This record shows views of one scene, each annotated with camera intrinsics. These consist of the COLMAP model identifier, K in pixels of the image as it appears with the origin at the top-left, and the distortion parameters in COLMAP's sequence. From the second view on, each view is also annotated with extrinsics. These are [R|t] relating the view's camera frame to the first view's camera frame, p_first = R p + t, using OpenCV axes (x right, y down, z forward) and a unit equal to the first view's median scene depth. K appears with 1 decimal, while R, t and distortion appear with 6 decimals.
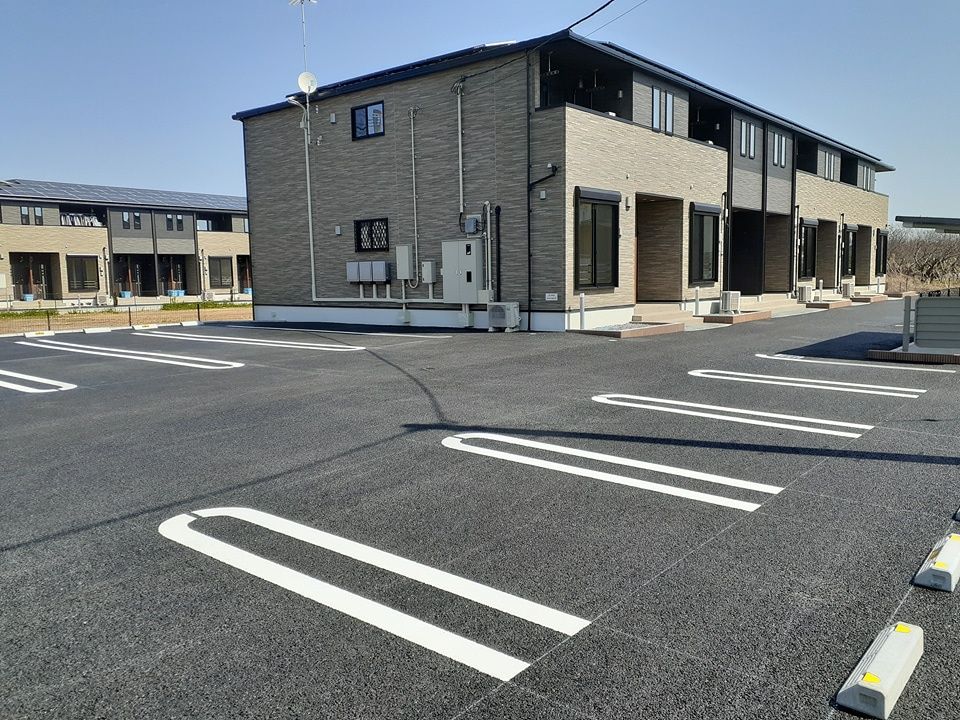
lens RADIAL K [[745.4, 0, 477.9], [0, 745.4, 357.7], [0, 0, 1]] dist [0.213254, -0.419541]
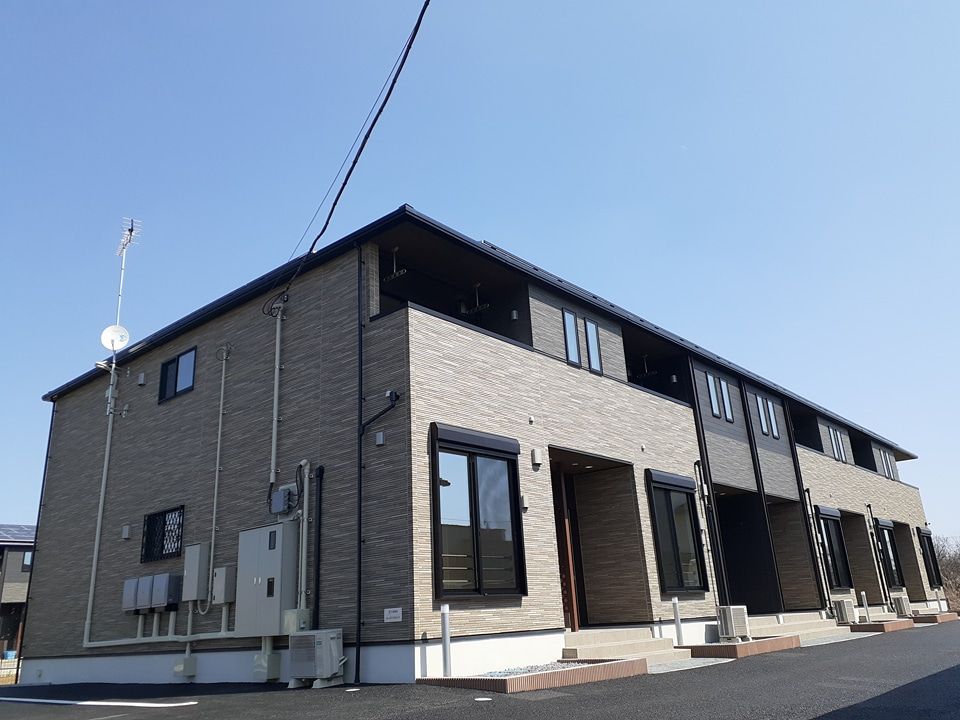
lens RADIAL K [[767.5, 0, 480.4], [0, 767.5, 356.0], [0, 0, 1]] dist [0.056287, -0.095845]
pose [[0.999133, -0.041488, -0.003384, 0.147241], [0.036106, 0.904222, -0.425535, -0.008294], [0.020715, 0.425044, 0.904936, 0.349601]]
